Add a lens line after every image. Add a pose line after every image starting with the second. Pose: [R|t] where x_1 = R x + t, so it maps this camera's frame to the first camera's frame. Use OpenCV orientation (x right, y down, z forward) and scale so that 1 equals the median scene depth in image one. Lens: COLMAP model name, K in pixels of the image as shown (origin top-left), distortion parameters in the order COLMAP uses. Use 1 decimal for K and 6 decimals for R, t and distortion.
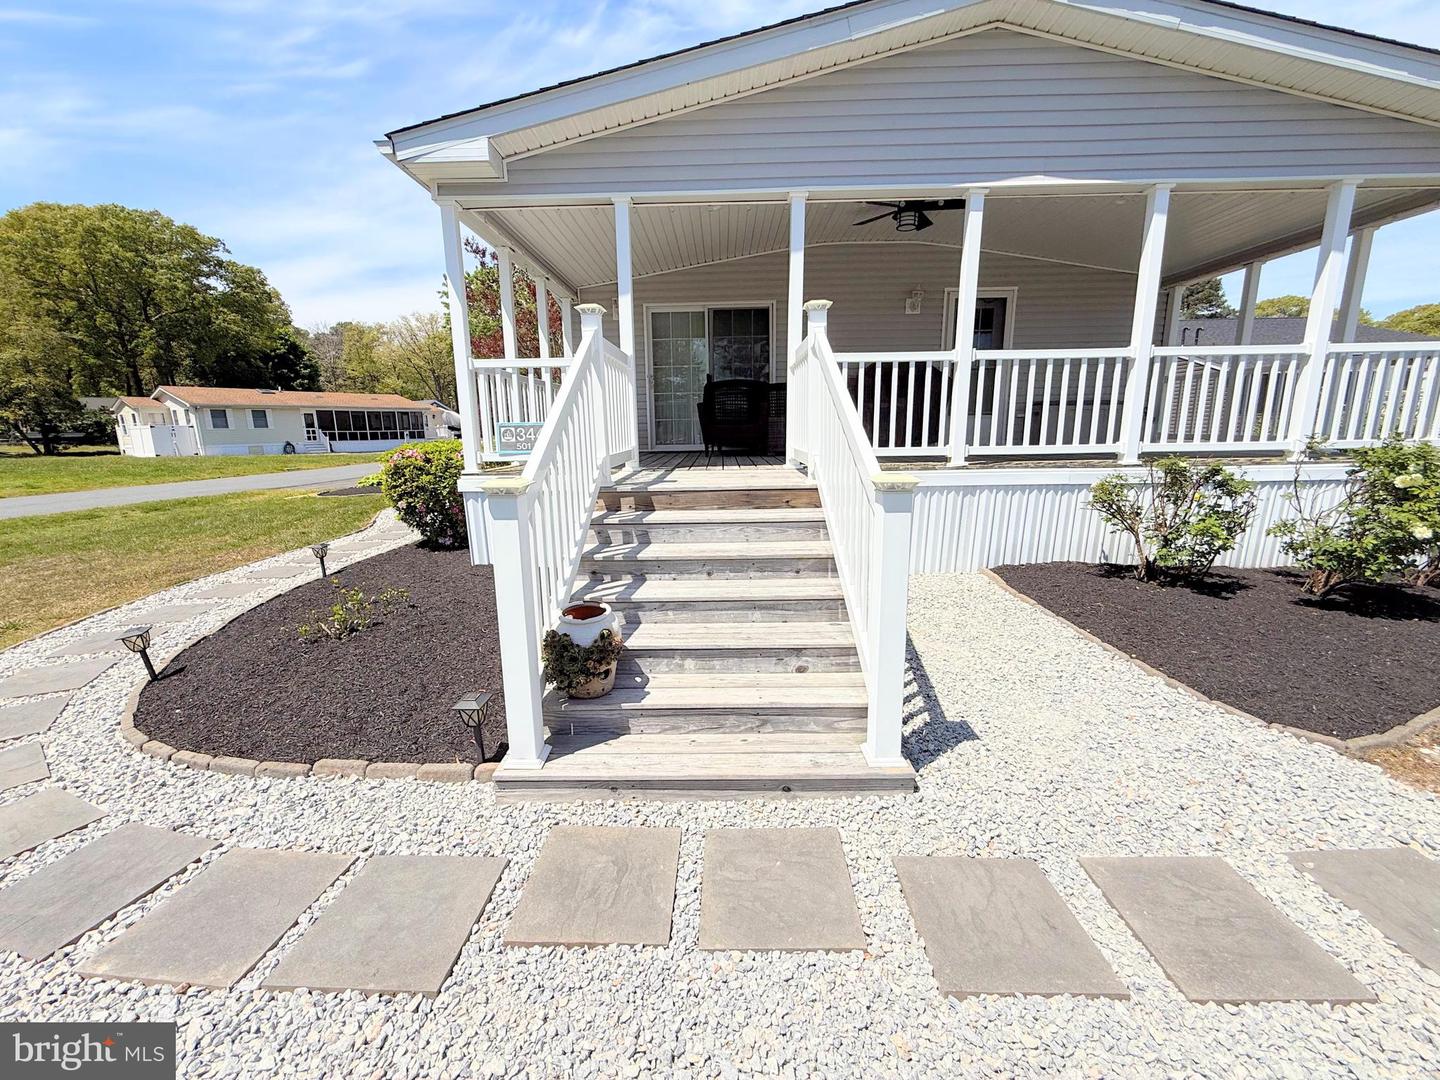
lens RADIAL K [[575.8, 0, 720.0], [0, 575.8, 540.0], [0, 0, 1]] dist [0.001286, 0.000158]
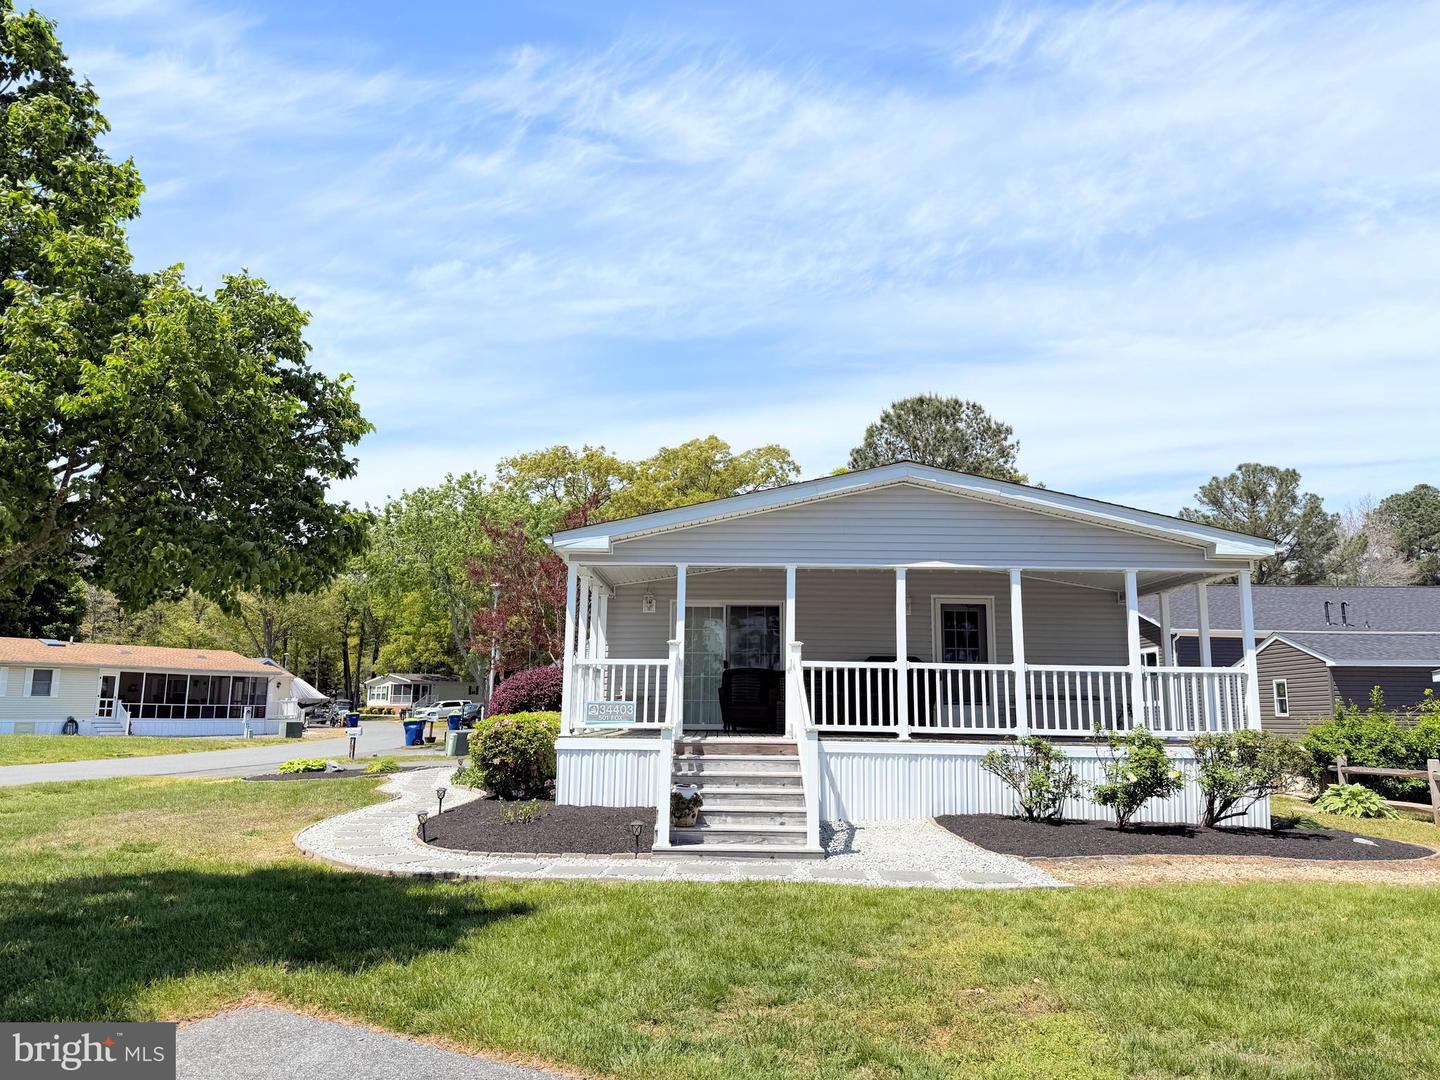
lens RADIAL K [[1147.4, 0, 720.0], [0, 1147.4, 540.0], [0, 0, 1]] dist [0.171520, -0.295155]
pose [[0.999582, 0.027652, 0.008457, -0.083915], [-0.023244, 0.942333, -0.333870, 0.373449], [-0.017202, 0.333533, 0.942581, -1.867847]]
